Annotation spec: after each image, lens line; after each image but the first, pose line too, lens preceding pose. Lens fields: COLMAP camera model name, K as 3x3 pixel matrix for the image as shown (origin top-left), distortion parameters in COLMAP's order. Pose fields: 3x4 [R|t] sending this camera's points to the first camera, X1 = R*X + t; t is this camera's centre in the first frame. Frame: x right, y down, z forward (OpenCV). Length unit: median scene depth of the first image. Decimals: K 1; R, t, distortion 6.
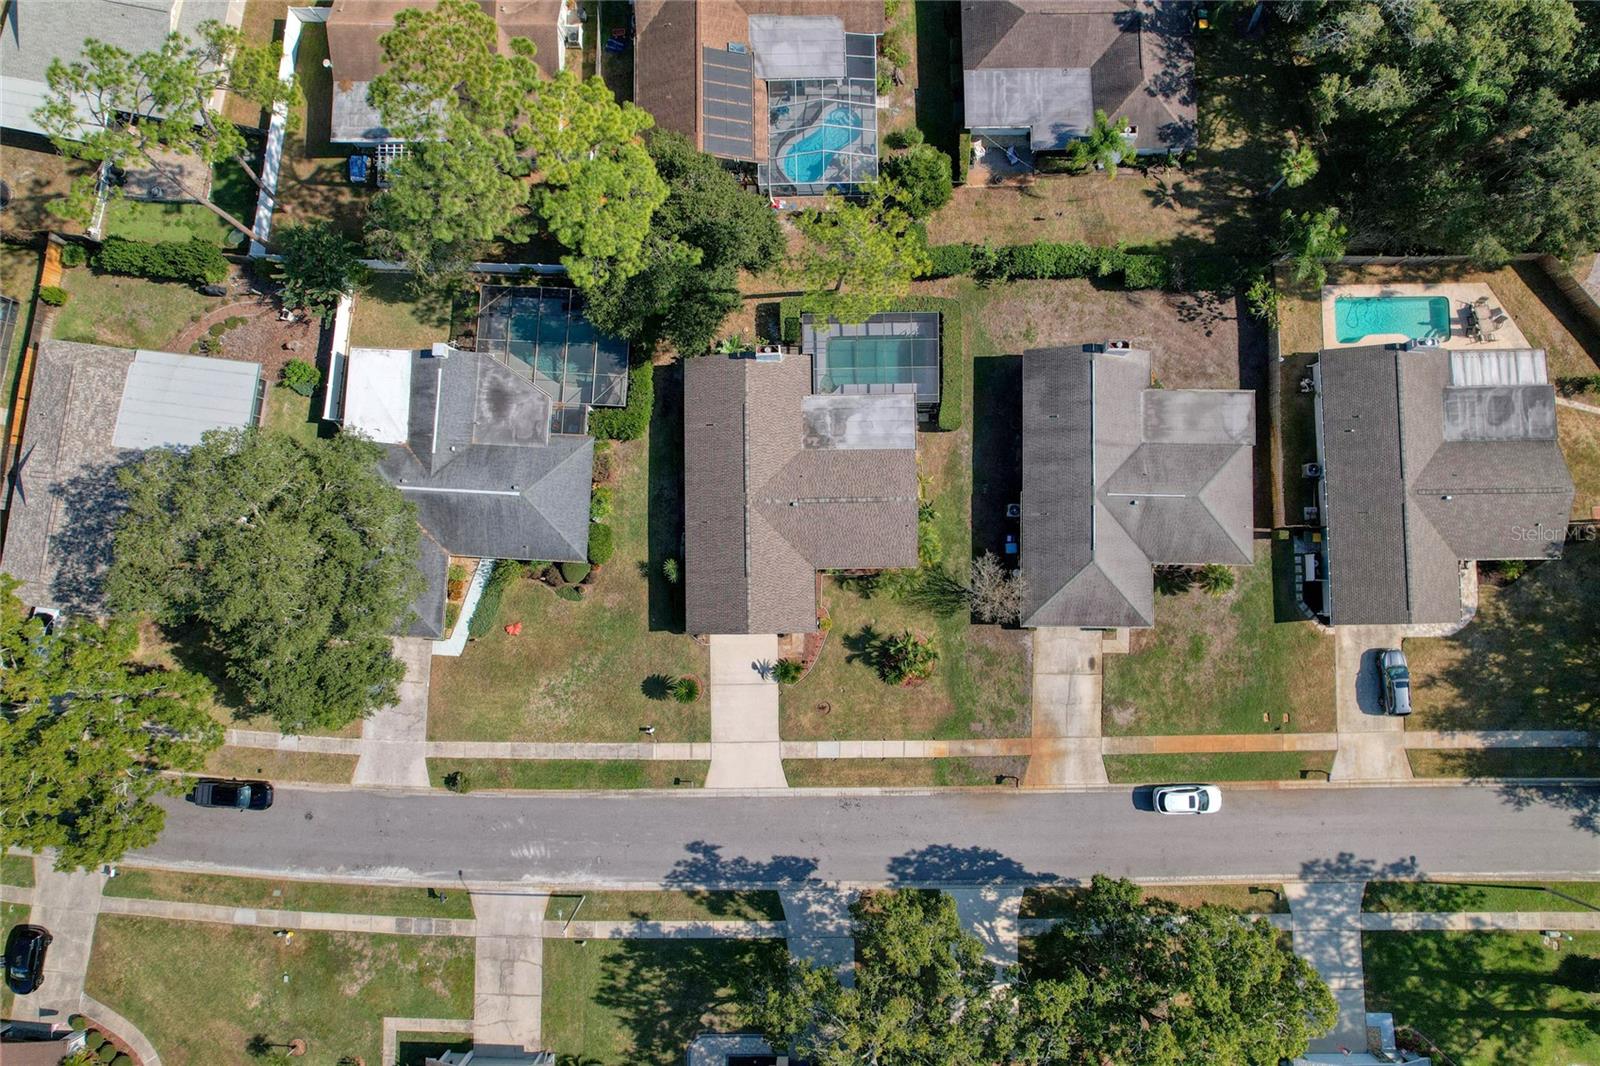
lens RADIAL K [[1015.7, 0, 807.3], [0, 1015.7, 537.5], [0, 0, 1]] dist [-0.026836, -0.000028]
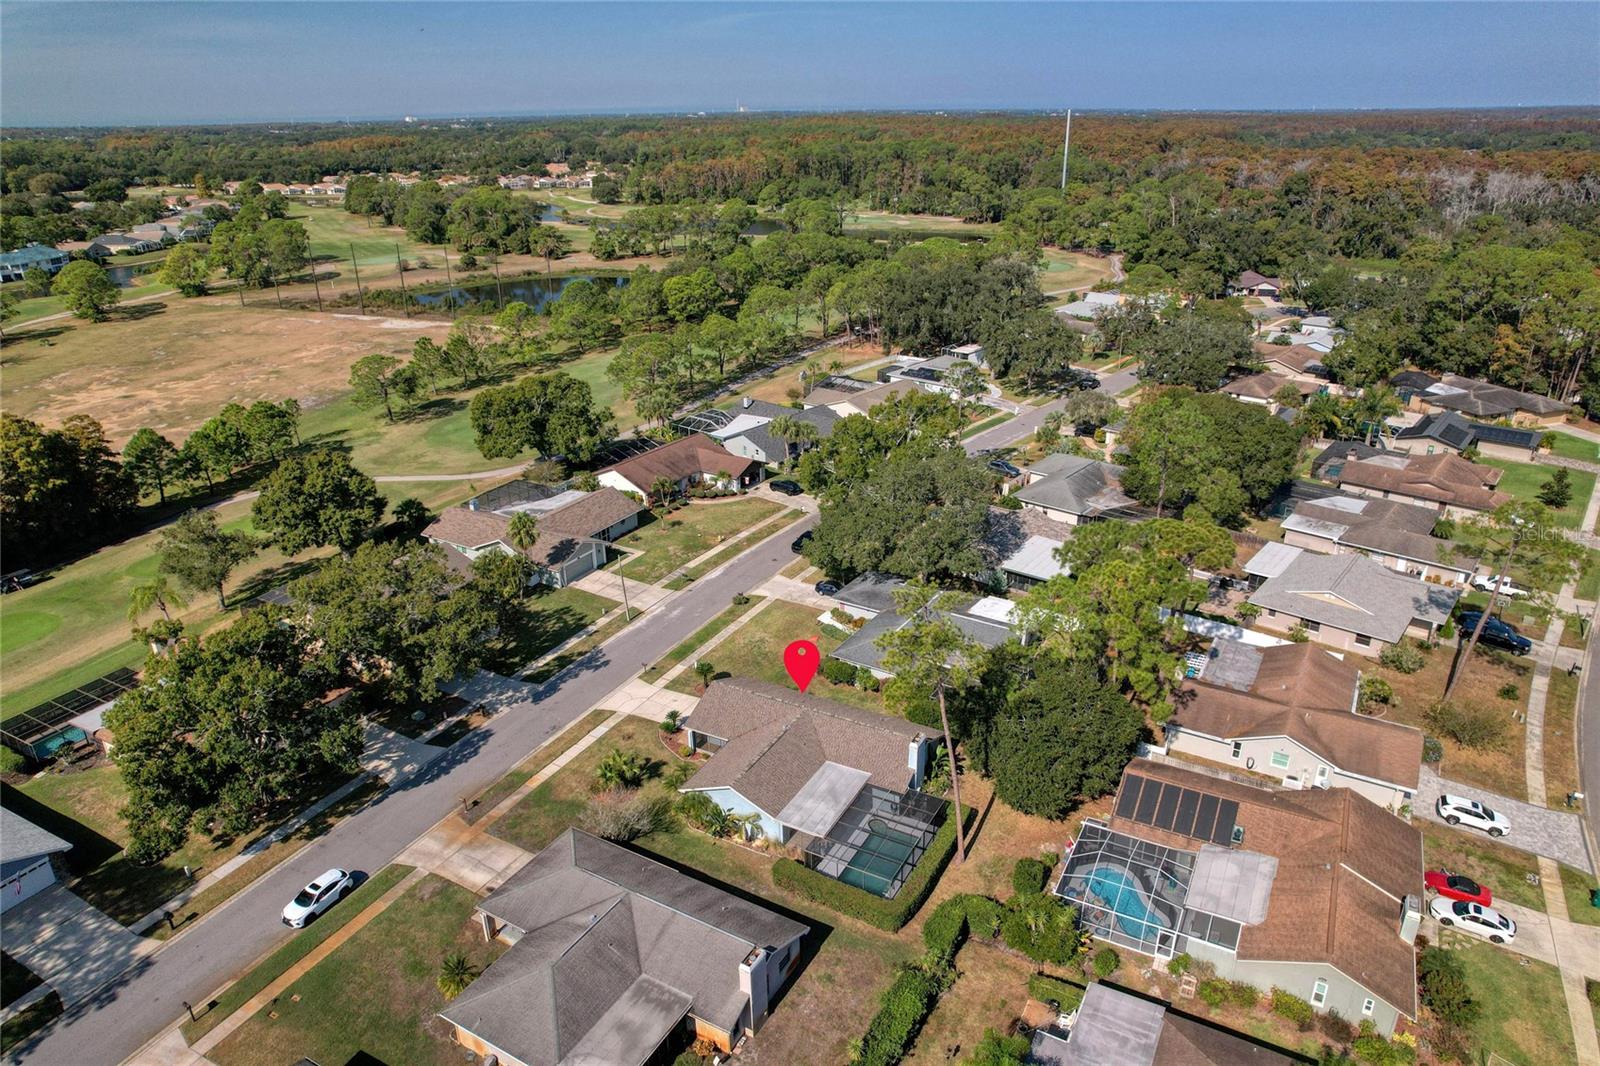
lens RADIAL K [[1024.3, 0, 809.1], [0, 1024.3, 540.7], [0, 0, 1]] dist [-0.061369, 0.056074]
pose [[-0.484313, 0.371733, -0.791994, 0.767117], [-0.871976, -0.131218, 0.471634, -0.542327], [0.071399, 0.919019, 0.387693, 0.347552]]
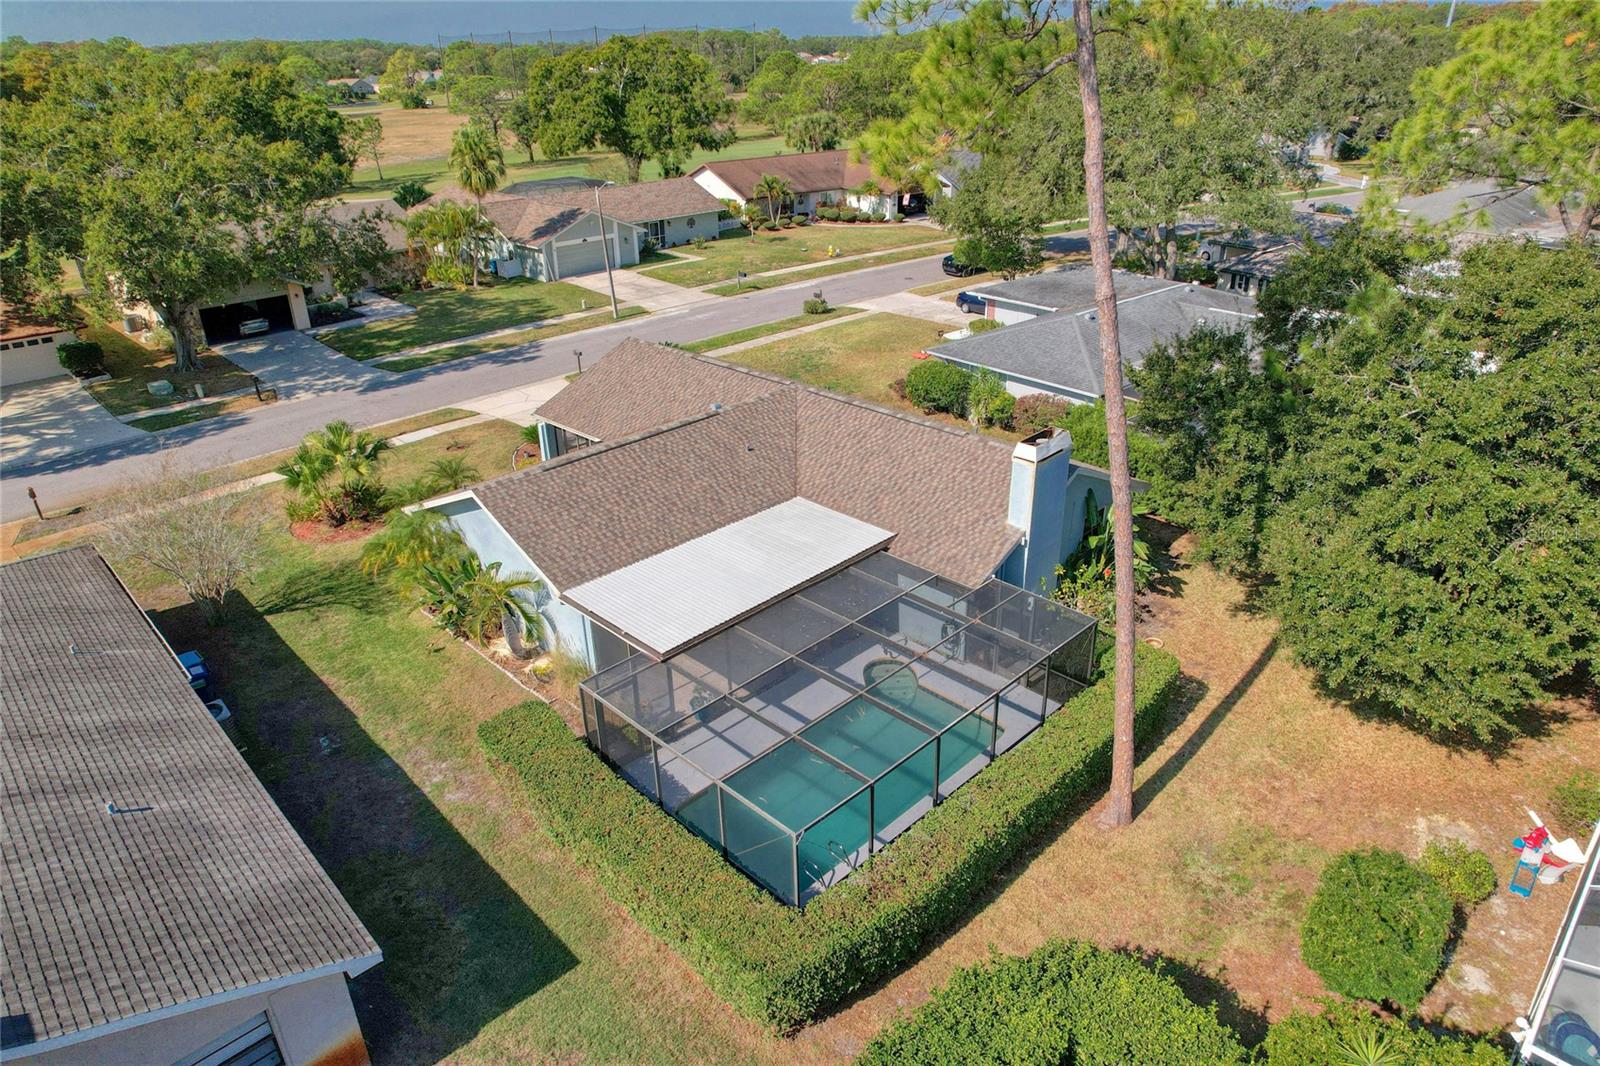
lens RADIAL K [[1024.3, 0, 809.1], [0, 1024.3, 540.7], [0, 0, 1]] dist [-0.061369, 0.056074]
pose [[-0.707408, 0.342527, -0.618263, 0.246486], [-0.703271, -0.253735, 0.664100, -0.356839], [0.070597, 0.904596, 0.420384, 0.823894]]
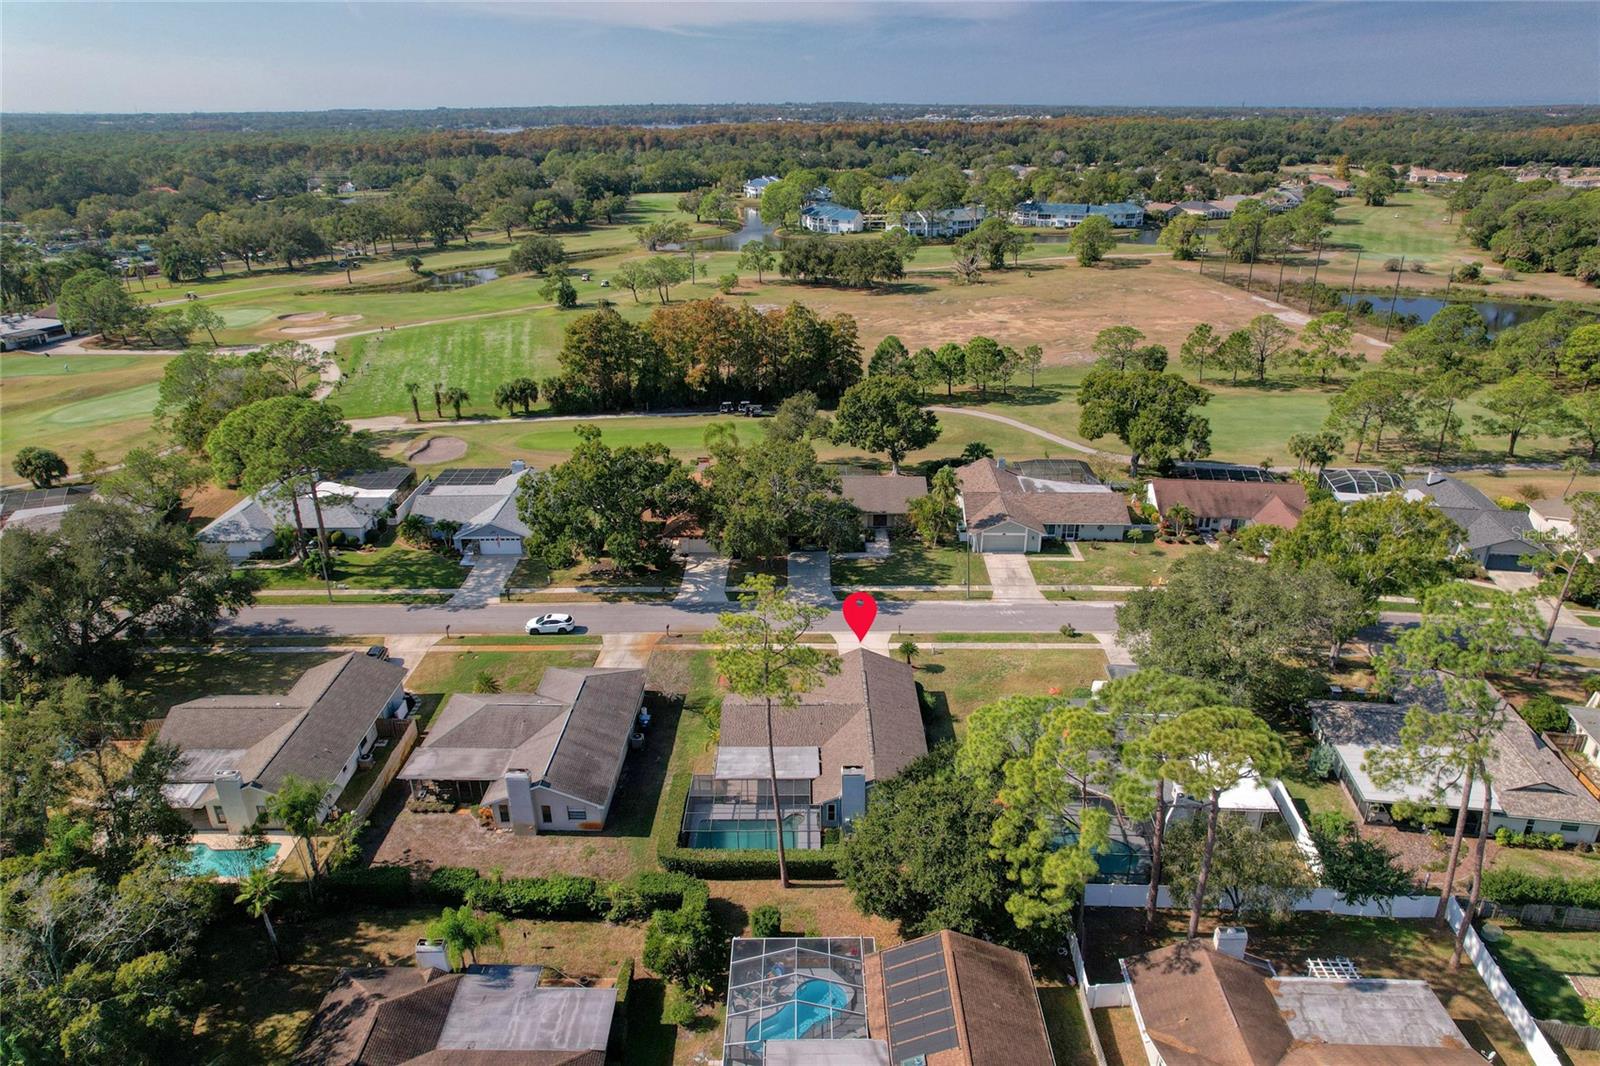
lens RADIAL K [[1024.3, 0, 809.1], [0, 1024.3, 540.7], [0, 0, 1]] dist [-0.061369, 0.056074]
pose [[-0.999602, 0.021845, 0.017832, -0.015427], [0.009117, -0.348055, 0.937430, -1.024642], [0.026685, 0.937219, 0.347718, 0.392729]]
